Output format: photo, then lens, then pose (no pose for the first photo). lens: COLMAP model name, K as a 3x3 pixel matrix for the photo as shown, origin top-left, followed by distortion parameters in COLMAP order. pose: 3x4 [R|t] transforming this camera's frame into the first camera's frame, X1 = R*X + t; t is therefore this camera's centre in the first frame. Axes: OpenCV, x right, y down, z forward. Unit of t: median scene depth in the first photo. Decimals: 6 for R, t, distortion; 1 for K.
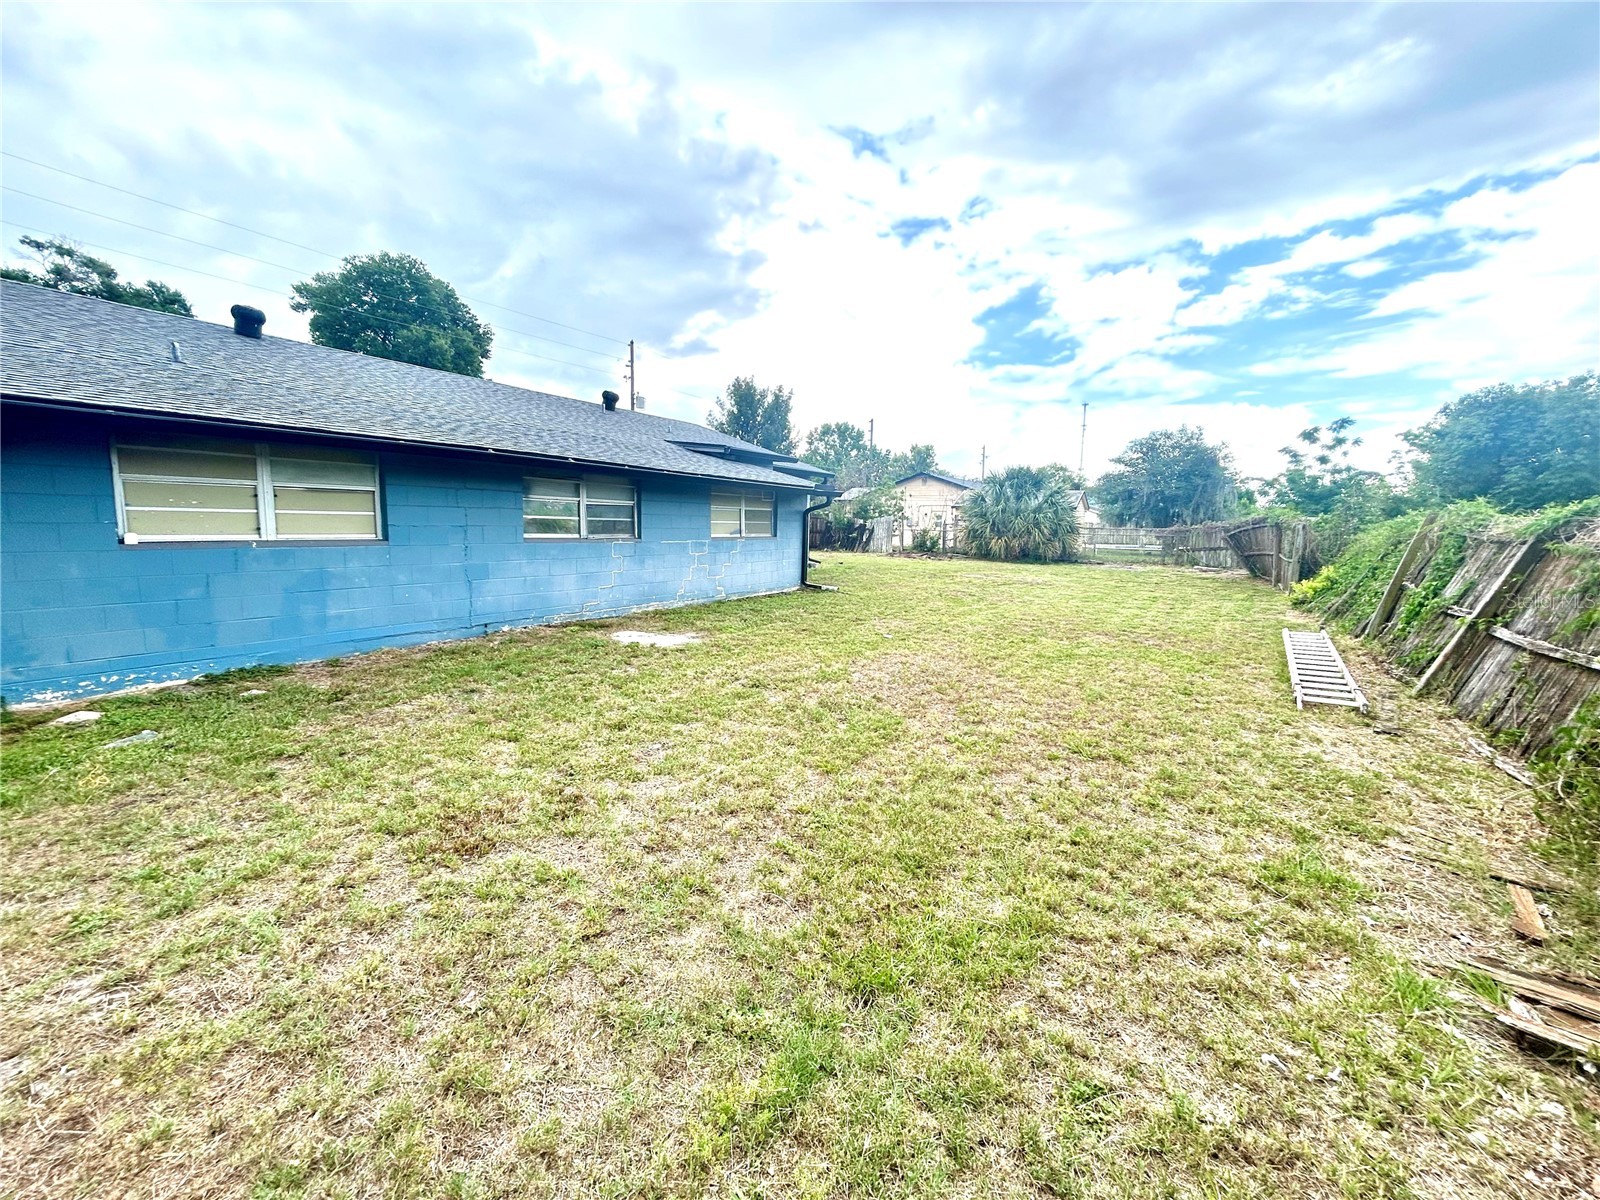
lens RADIAL K [[650.2, 0, 798.9], [0, 650.2, 604.3], [0, 0, 1]] dist [-0.001109, 0.000876]
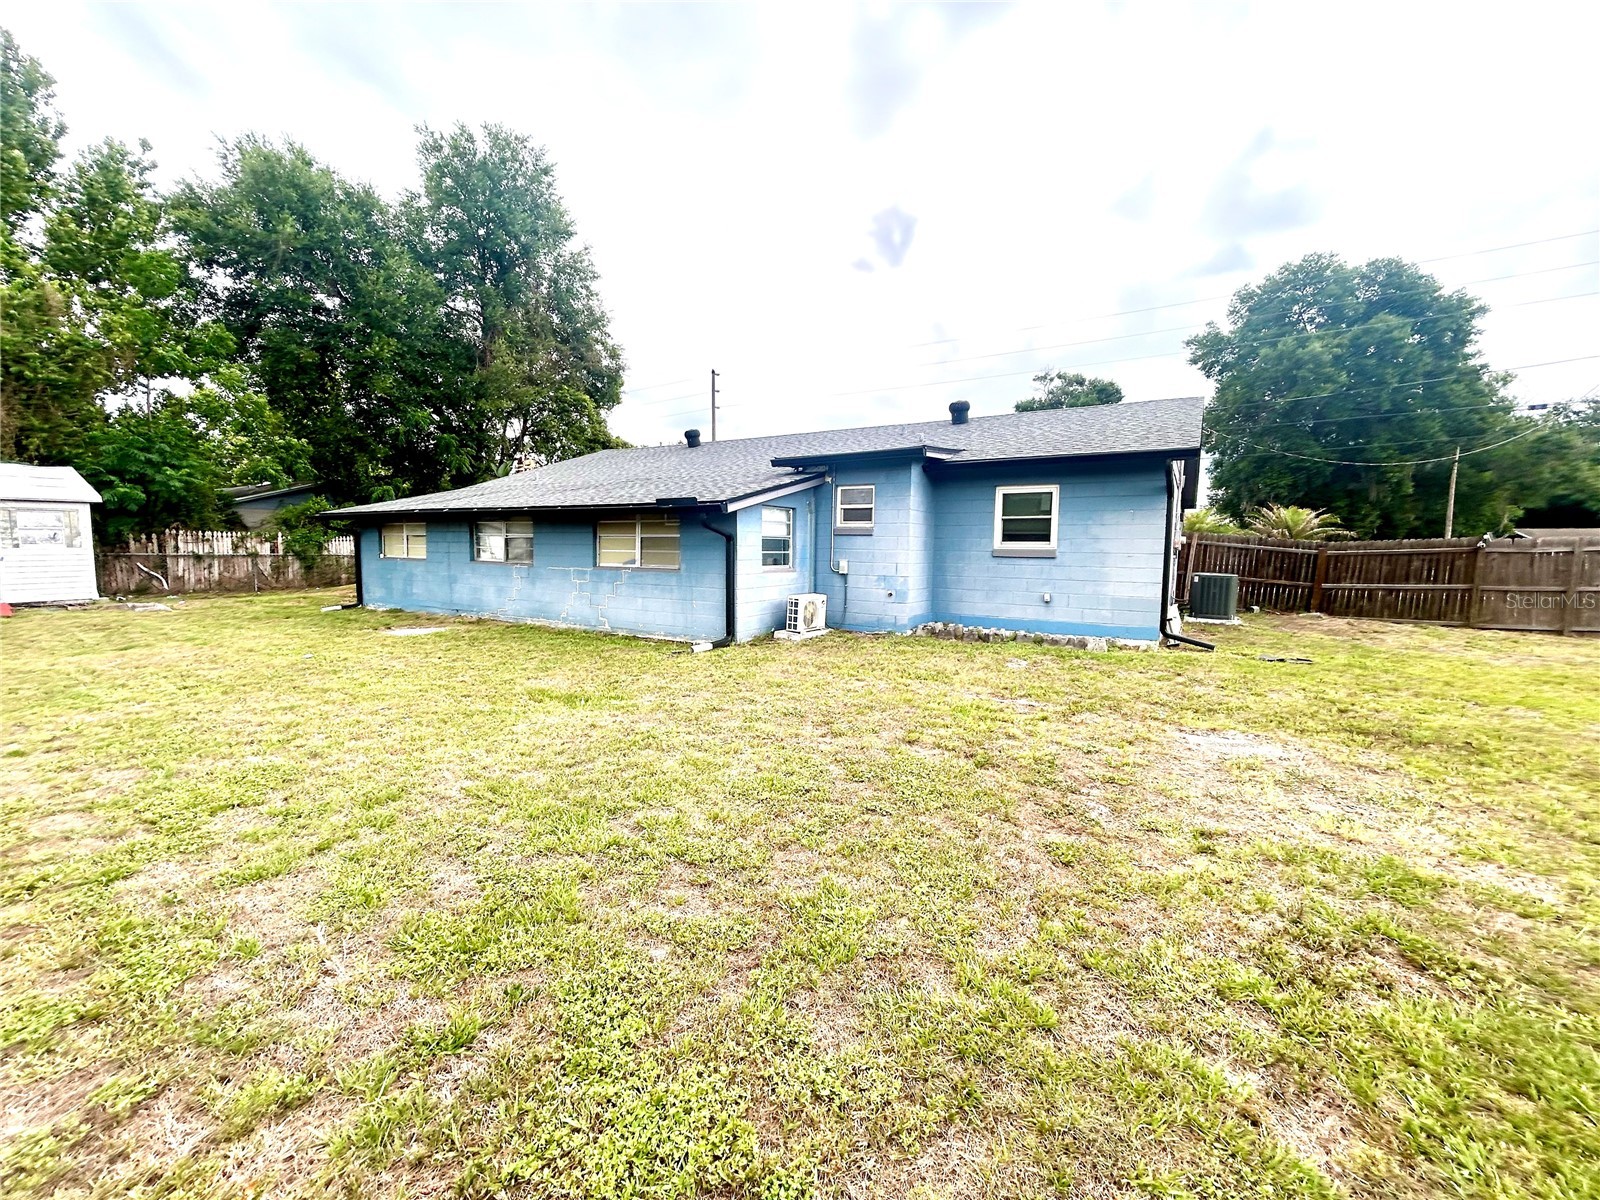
lens RADIAL K [[650.2, 0, 803.0], [0, 650.2, 609.2], [0, 0, 1]] dist [-0.001109, 0.000876]
pose [[0.008103, 0.060642, -0.998127, 0.807663], [-0.139139, 0.988518, 0.058928, -0.132994], [0.990240, 0.138400, 0.016448, 1.250561]]
